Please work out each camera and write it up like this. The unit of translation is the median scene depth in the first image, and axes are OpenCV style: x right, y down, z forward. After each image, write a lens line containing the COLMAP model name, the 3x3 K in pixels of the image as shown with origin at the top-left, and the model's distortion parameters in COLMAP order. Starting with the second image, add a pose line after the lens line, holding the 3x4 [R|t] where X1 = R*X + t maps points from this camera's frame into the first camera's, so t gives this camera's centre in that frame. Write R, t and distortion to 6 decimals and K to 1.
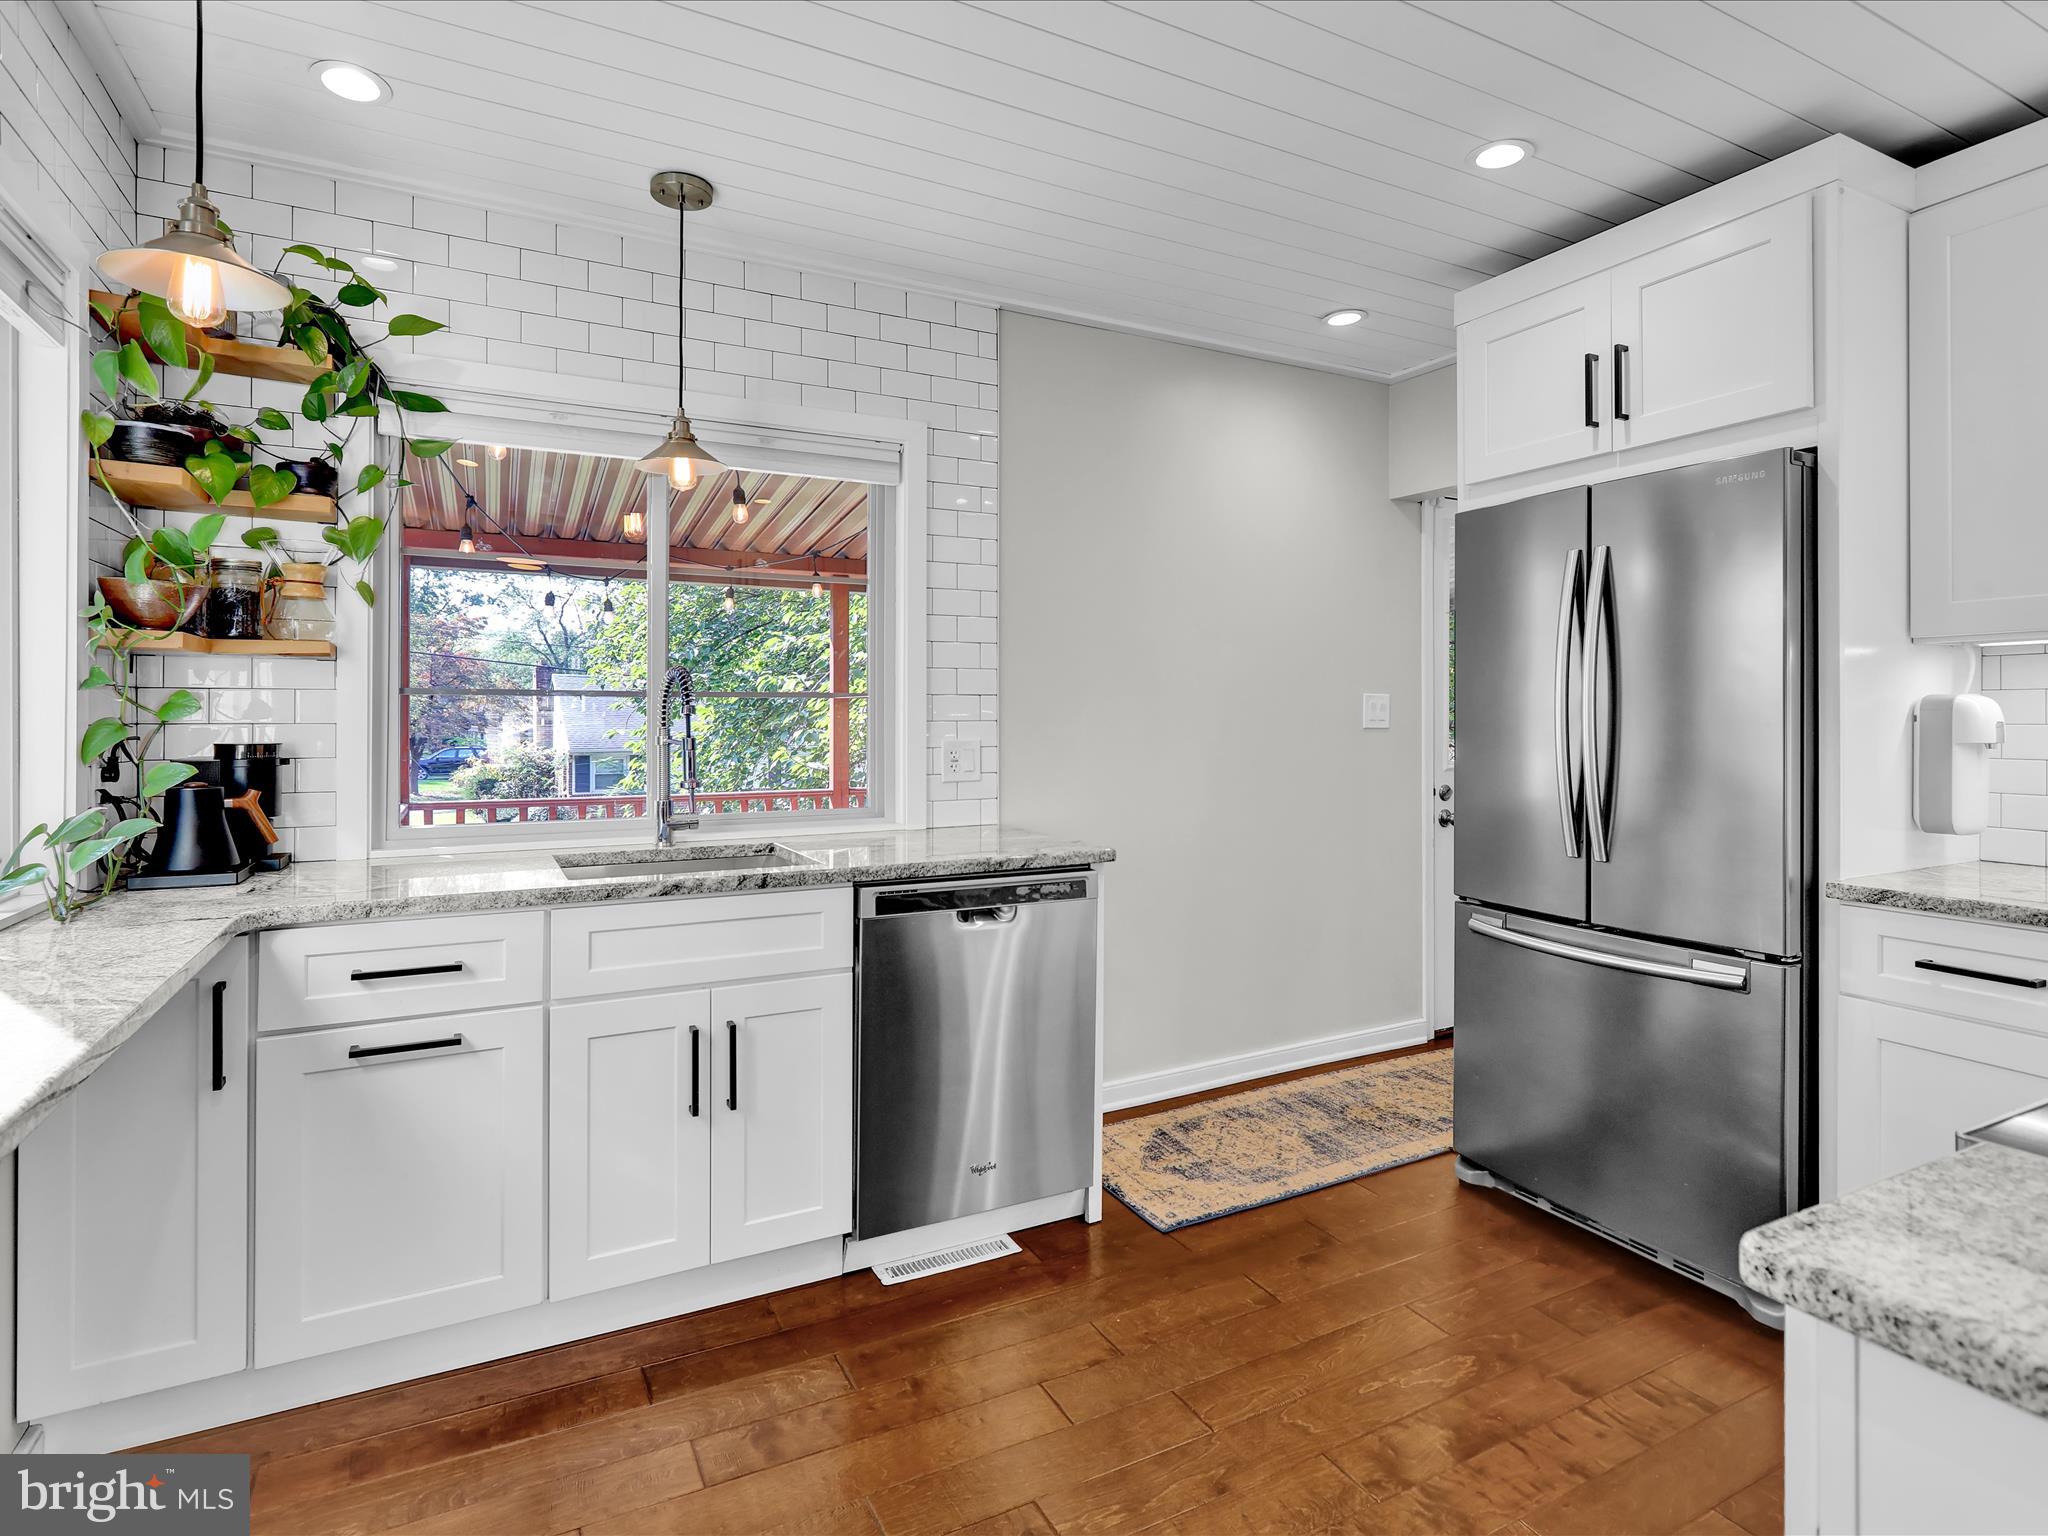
lens RADIAL K [[1064.4, 0, 1023.6], [0, 1064.4, 727.0], [0, 0, 1]] dist [0.000539, 0.000238]
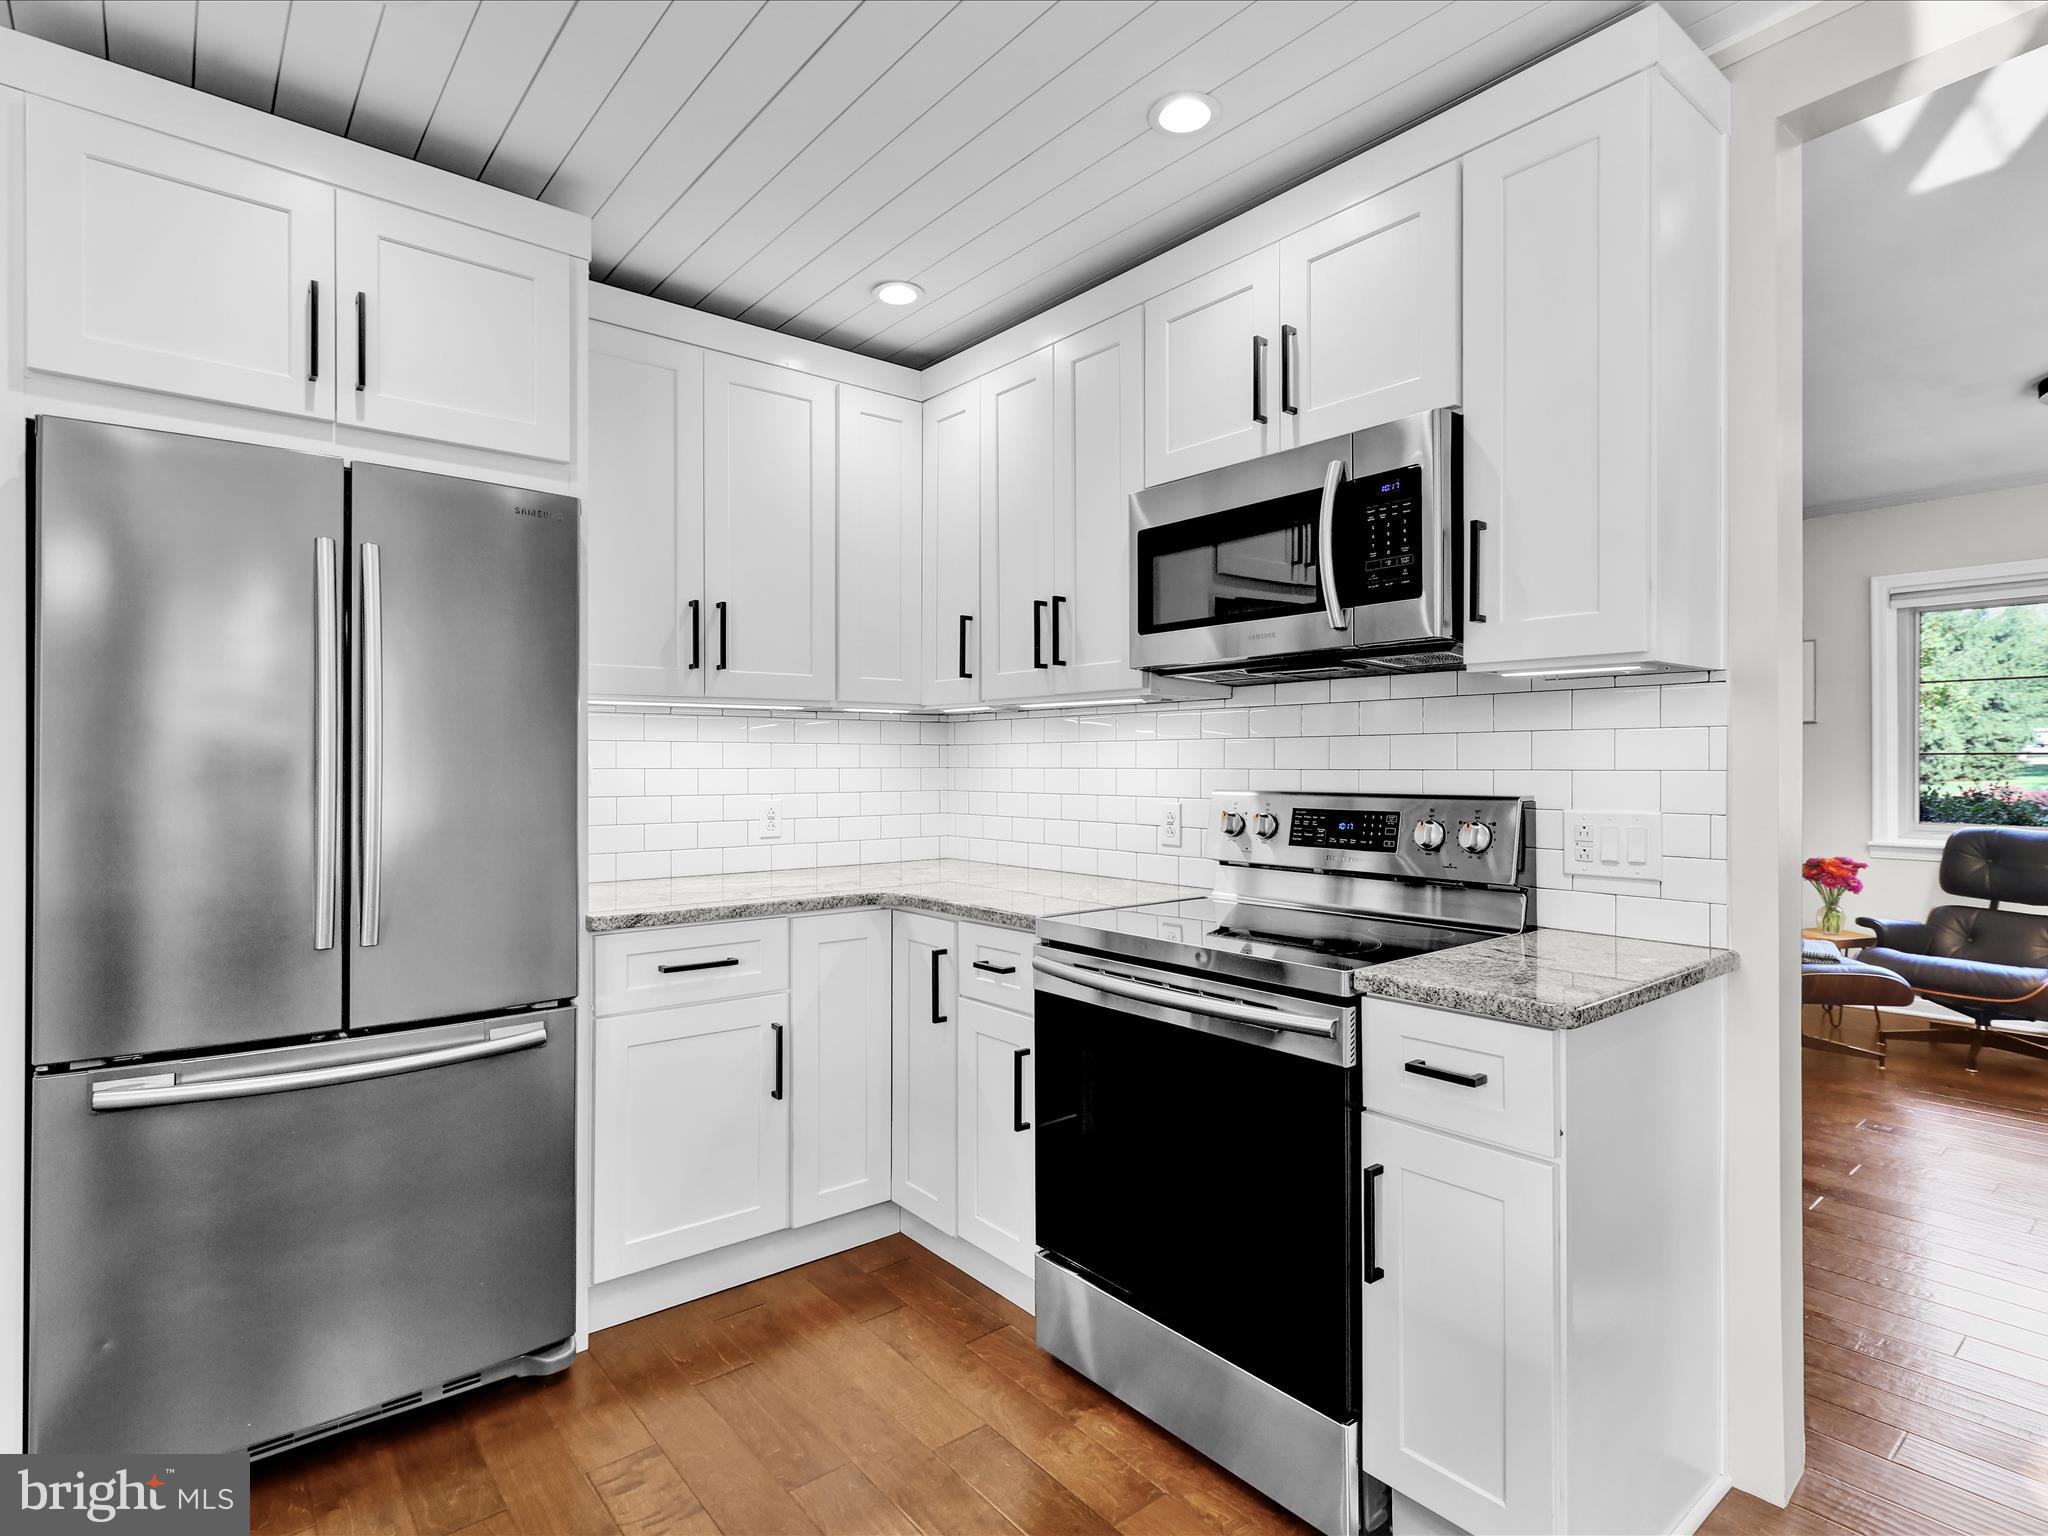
lens RADIAL K [[1038.7, 0, 1024.0], [0, 1038.7, 768.0], [0, 0, 1]] dist [0.000692, -0.000045]
pose [[-0.215062, -0.003005, 0.976596, -0.343200], [0.003263, 0.999987, 0.003796, -0.006821], [-0.976595, 0.004003, -0.215049, 0.770280]]
